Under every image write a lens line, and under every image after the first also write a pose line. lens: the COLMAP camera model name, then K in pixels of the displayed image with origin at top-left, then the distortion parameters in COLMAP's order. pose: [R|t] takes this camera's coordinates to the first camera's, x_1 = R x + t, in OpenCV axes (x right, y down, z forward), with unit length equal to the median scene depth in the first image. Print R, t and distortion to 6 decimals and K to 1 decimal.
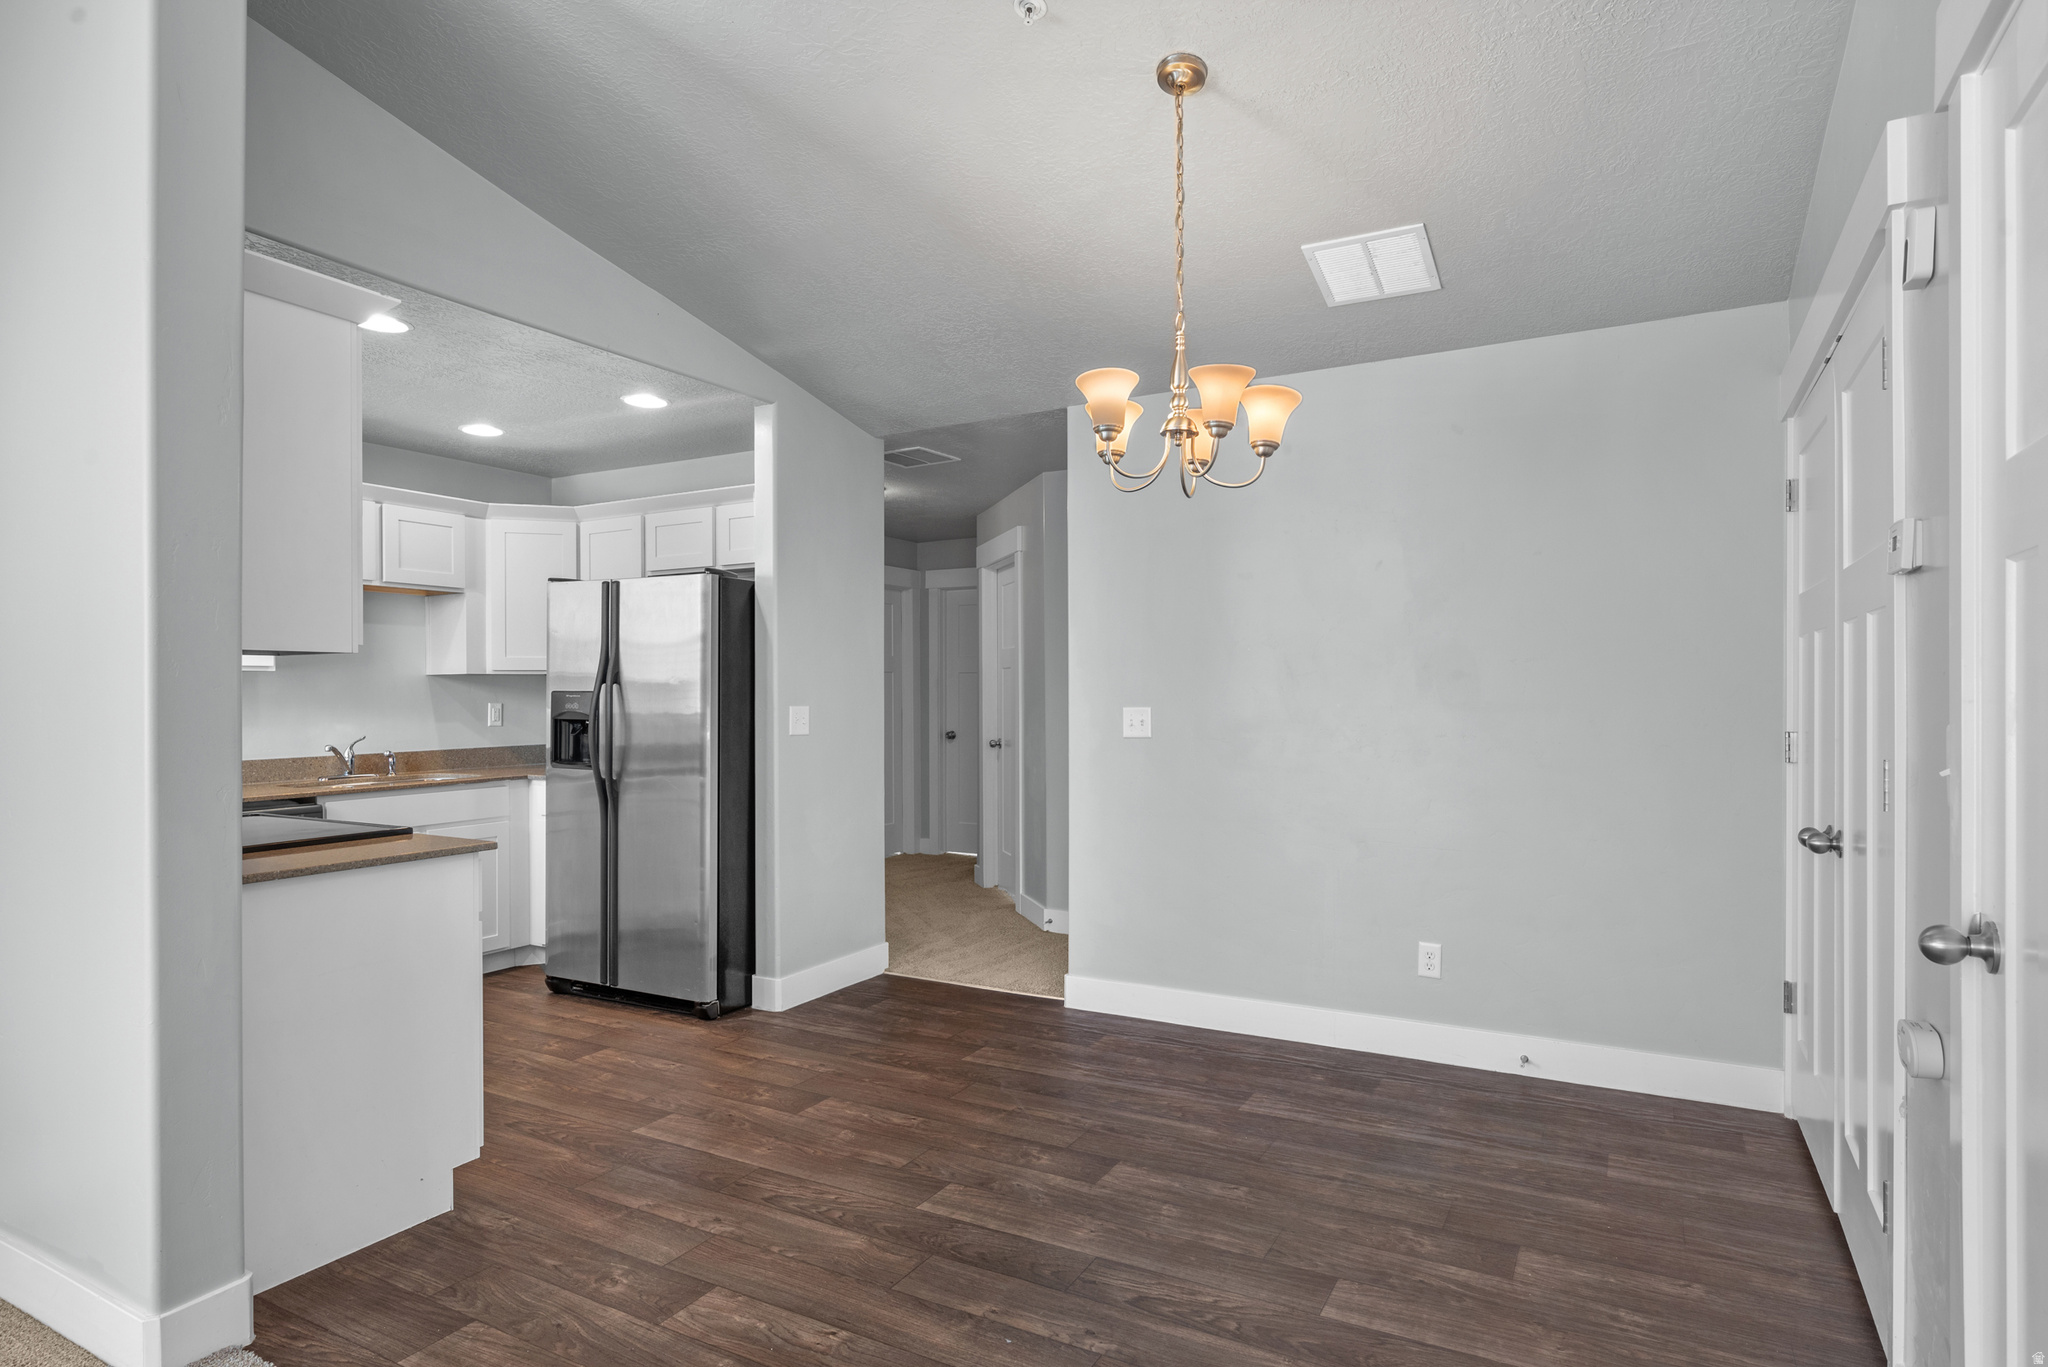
lens RADIAL K [[1105.9, 0, 1039.8], [0, 1105.9, 696.8], [0, 0, 1]] dist [-0.003660, 0.000091]
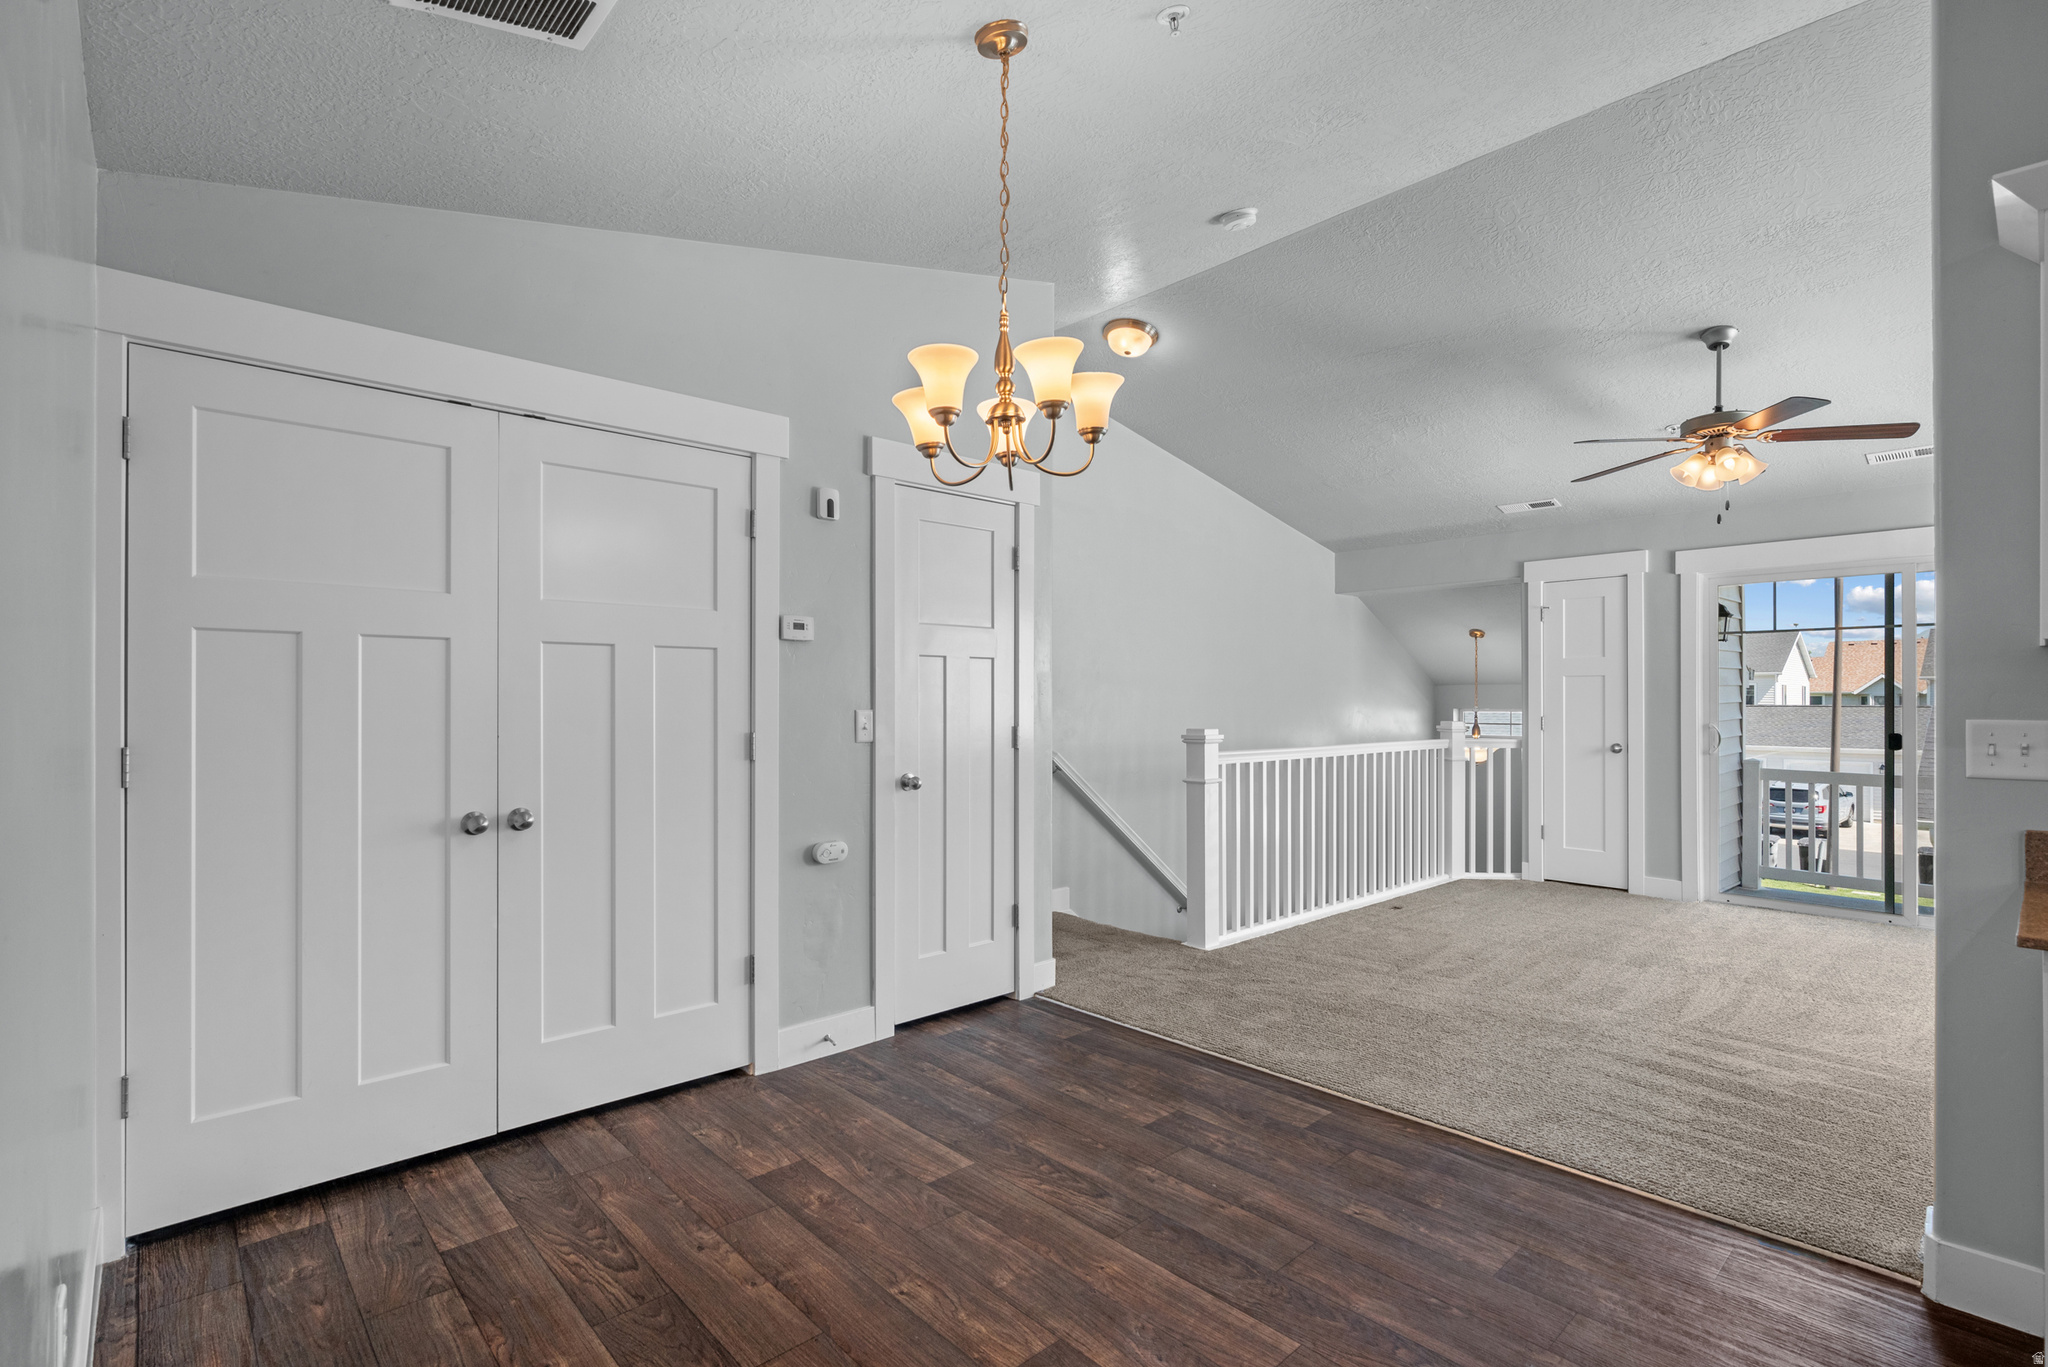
lens RADIAL K [[957.5, 0, 1041.8], [0, 957.5, 695.8], [0, 0, 1]] dist [-0.000057, -0.000116]
pose [[-0.949094, 0.003133, 0.314977, -0.114063], [0.002574, 0.999994, -0.002191, 0.000102], [-0.314982, -0.001269, -0.949097, 1.259733]]
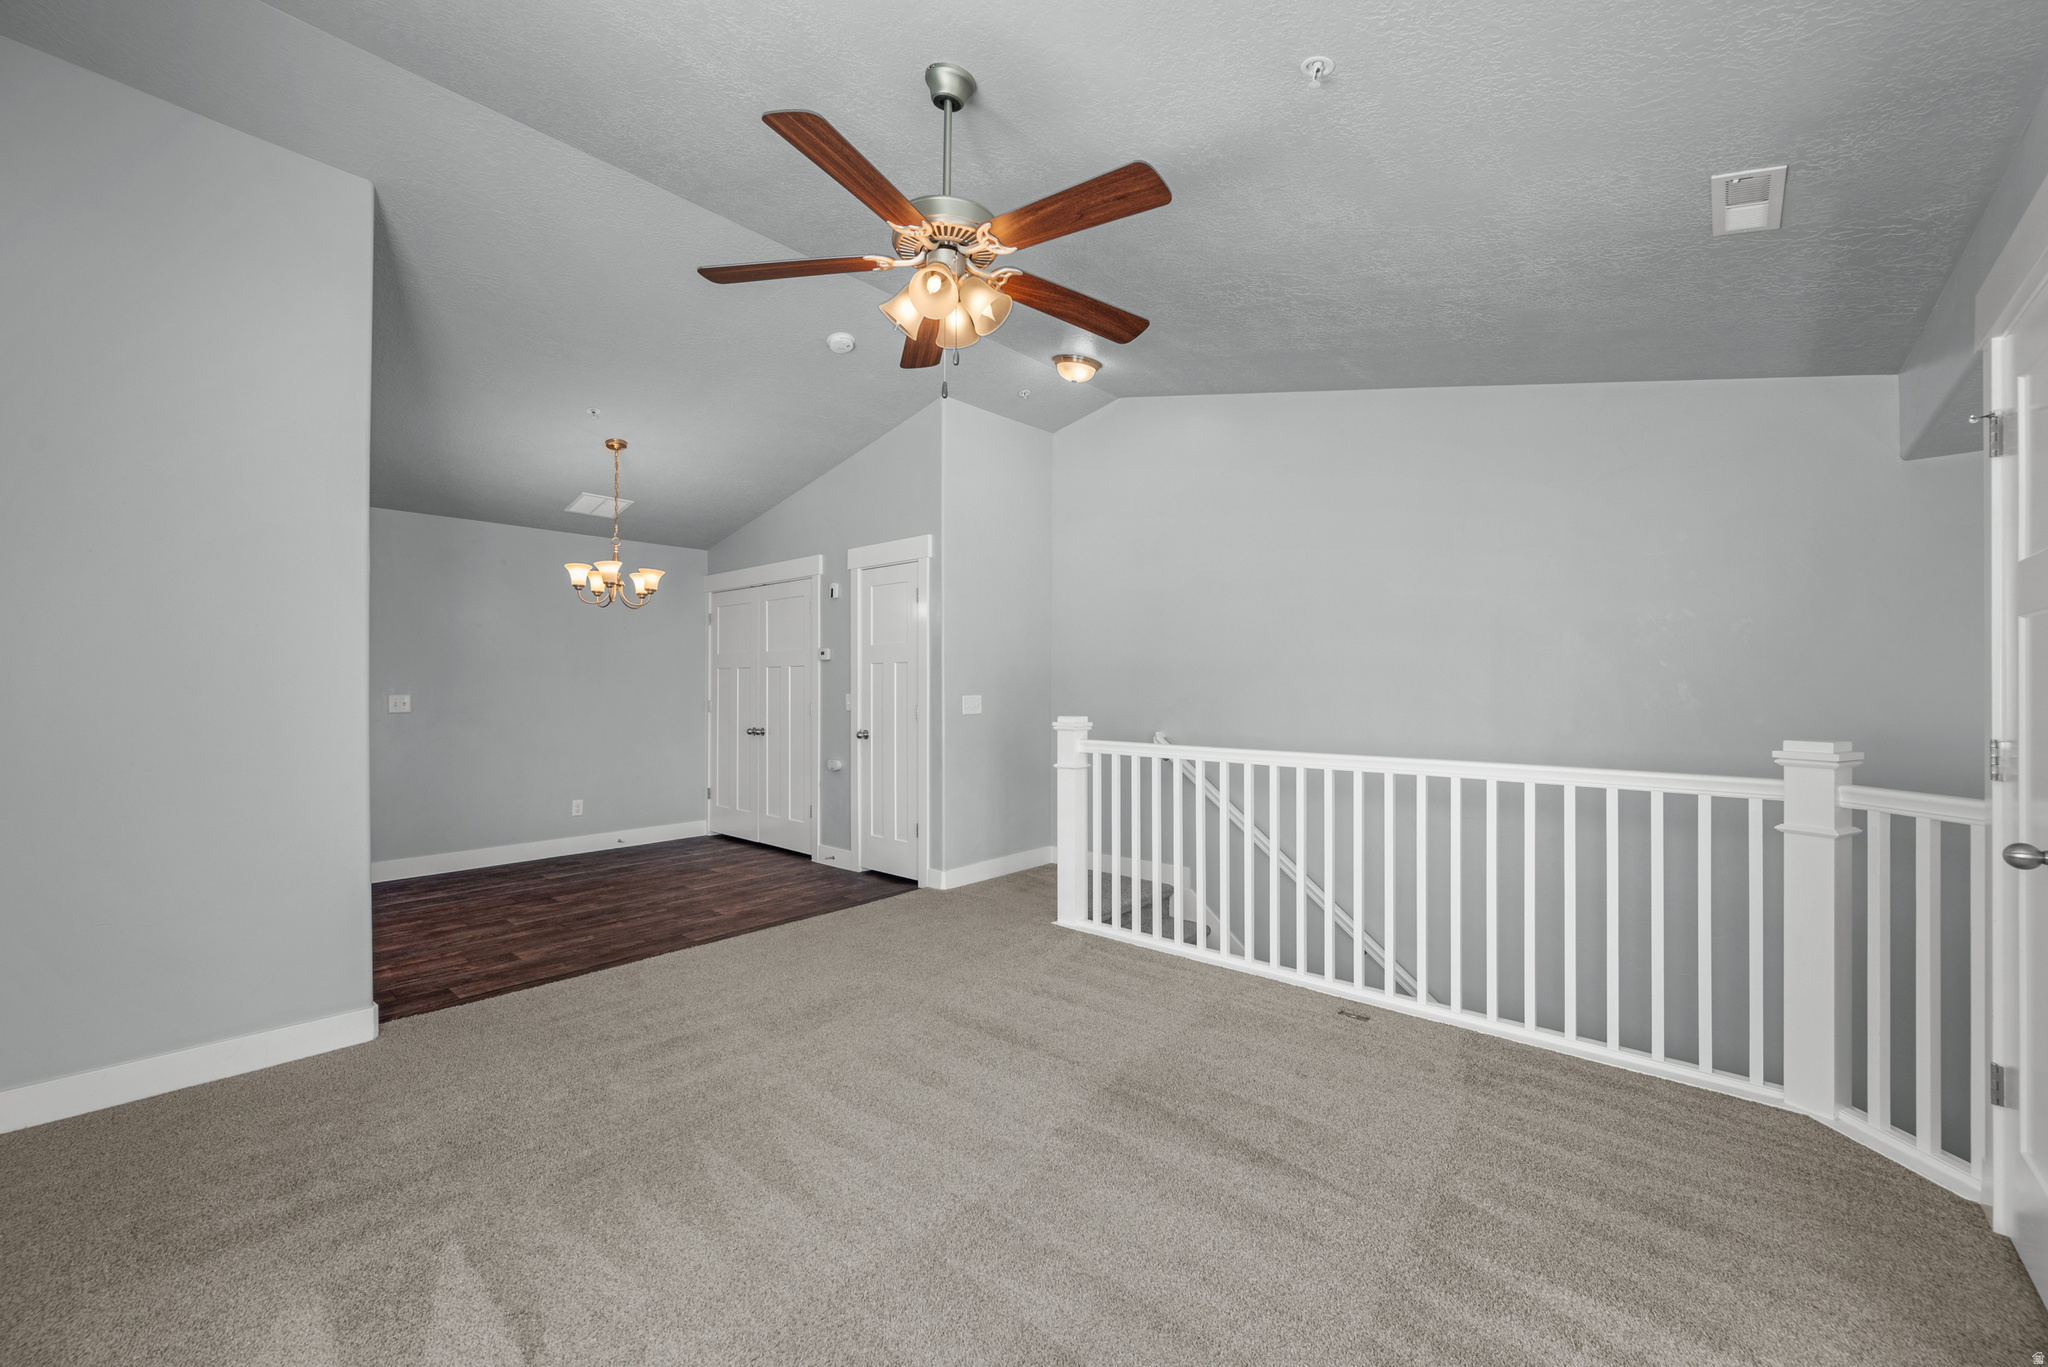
lens RADIAL K [[815.7, 0, 1024.0], [0, 815.7, 683.5], [0, 0, 1]] dist [-0.001397, -0.000056]
pose [[0.218841, 0.007747, 0.975730, -1.068139], [0.002927, 0.999959, -0.008596, 0.006171], [-0.975756, 0.004737, 0.218810, -0.233400]]
